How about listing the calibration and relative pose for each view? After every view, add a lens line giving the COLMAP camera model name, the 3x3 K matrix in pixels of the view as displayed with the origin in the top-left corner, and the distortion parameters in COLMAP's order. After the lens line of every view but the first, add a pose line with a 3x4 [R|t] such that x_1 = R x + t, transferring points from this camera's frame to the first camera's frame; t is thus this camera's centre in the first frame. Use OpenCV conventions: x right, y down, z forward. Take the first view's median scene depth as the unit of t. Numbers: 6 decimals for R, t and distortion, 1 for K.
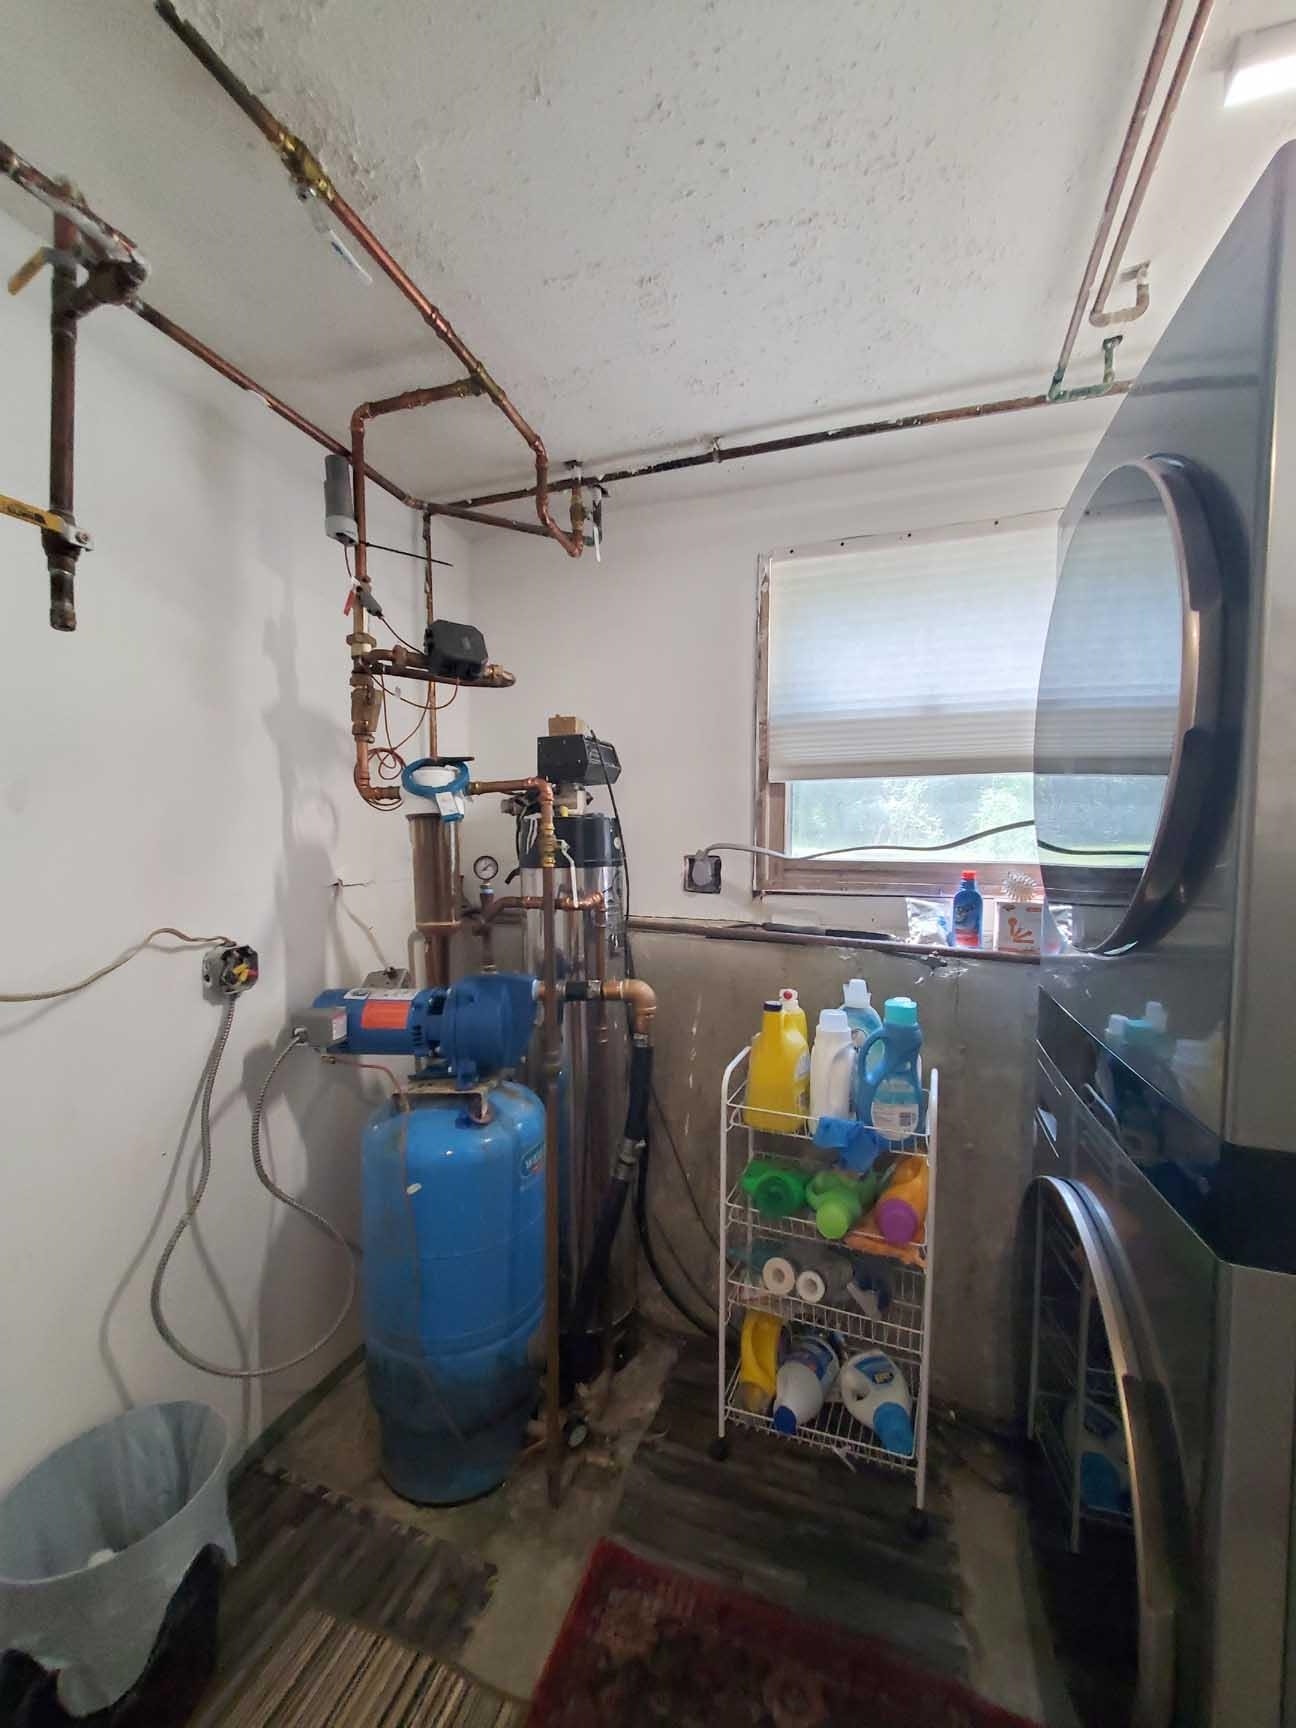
lens RADIAL K [[676.1, 0, 653.0], [0, 676.1, 868.6], [0, 0, 1]] dist [0.001440, -0.000194]
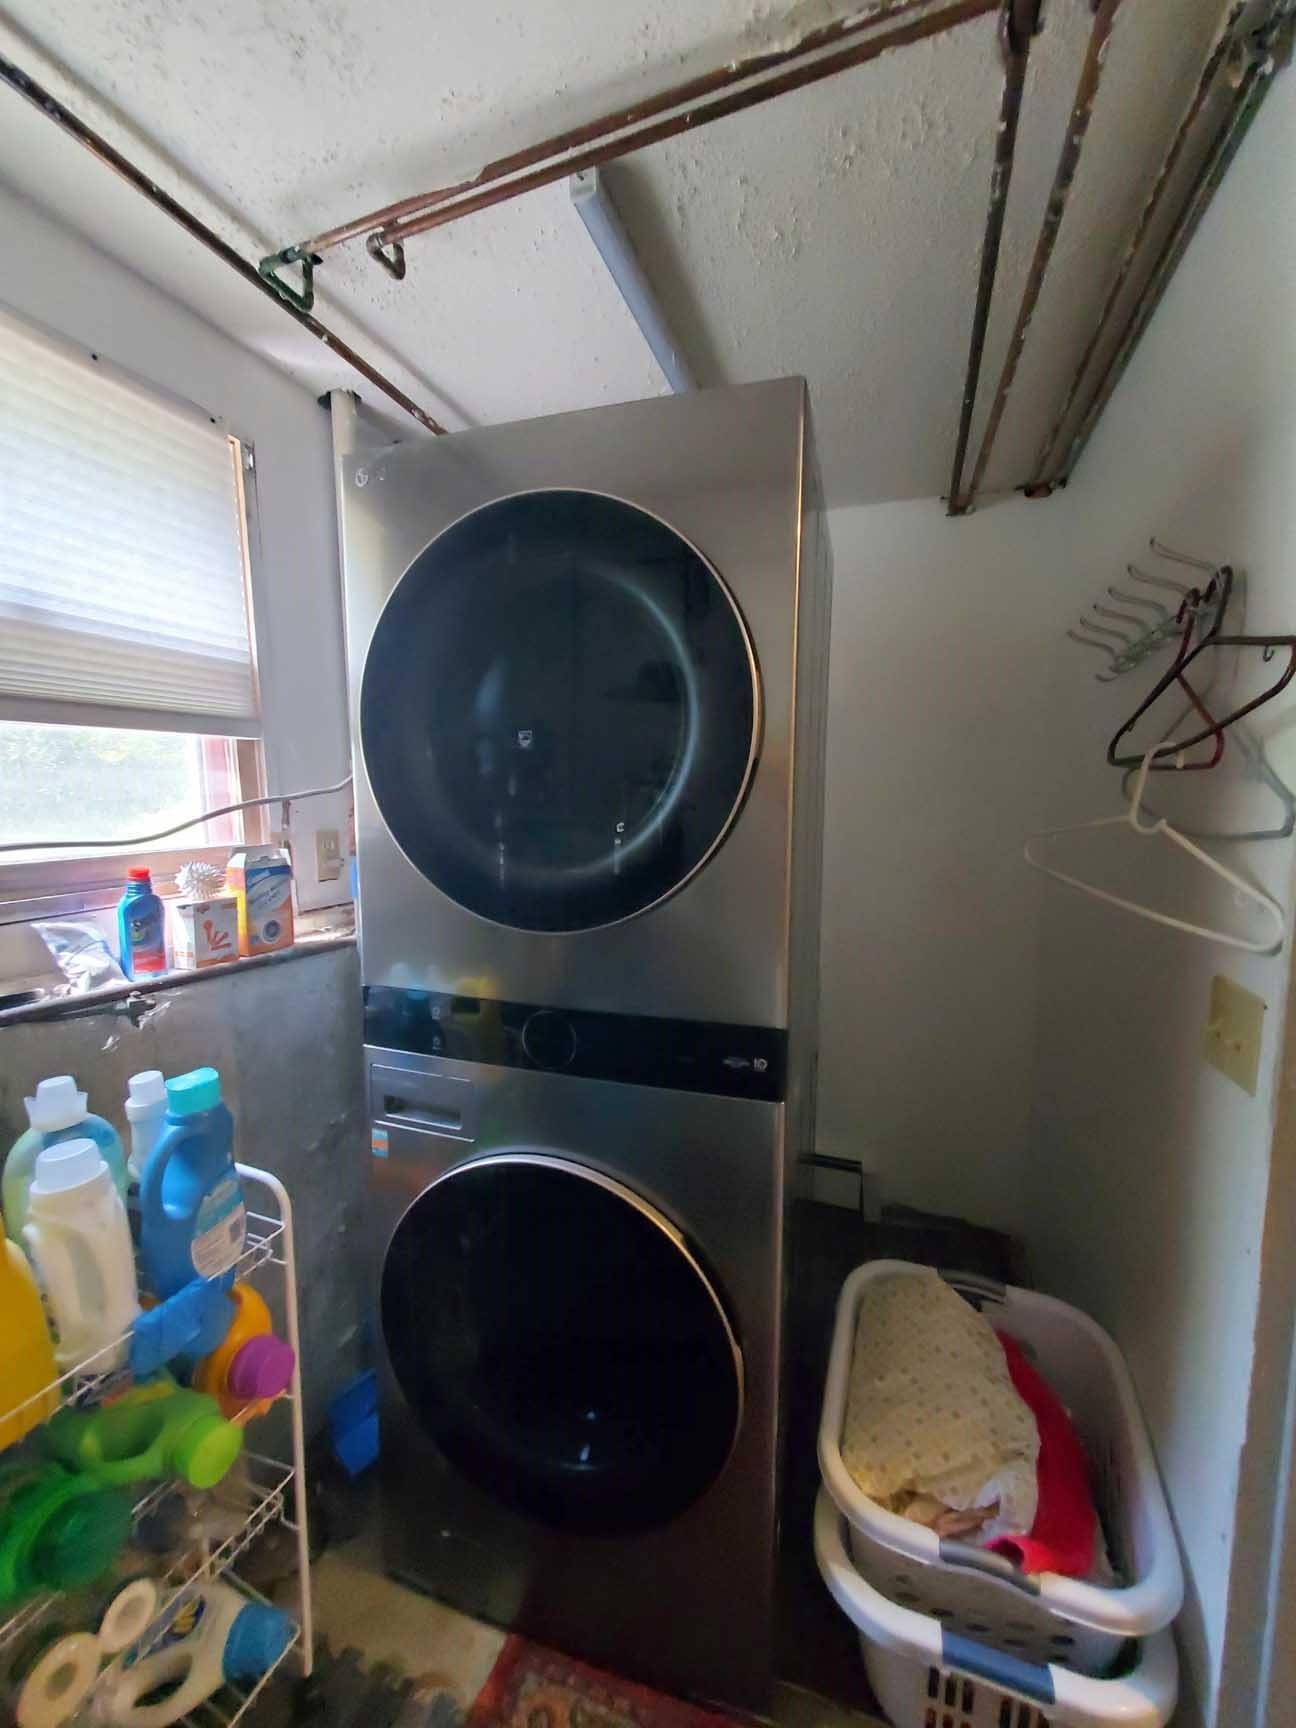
lens RADIAL K [[676.1, 0, 653.0], [0, 676.1, 868.6], [0, 0, 1]] dist [0.001440, -0.000194]
pose [[-0.005705, -0.118769, 0.992906, -0.238580], [0.045799, 0.991849, 0.118906, -0.055731], [-0.998934, 0.046152, -0.000219, 0.468583]]
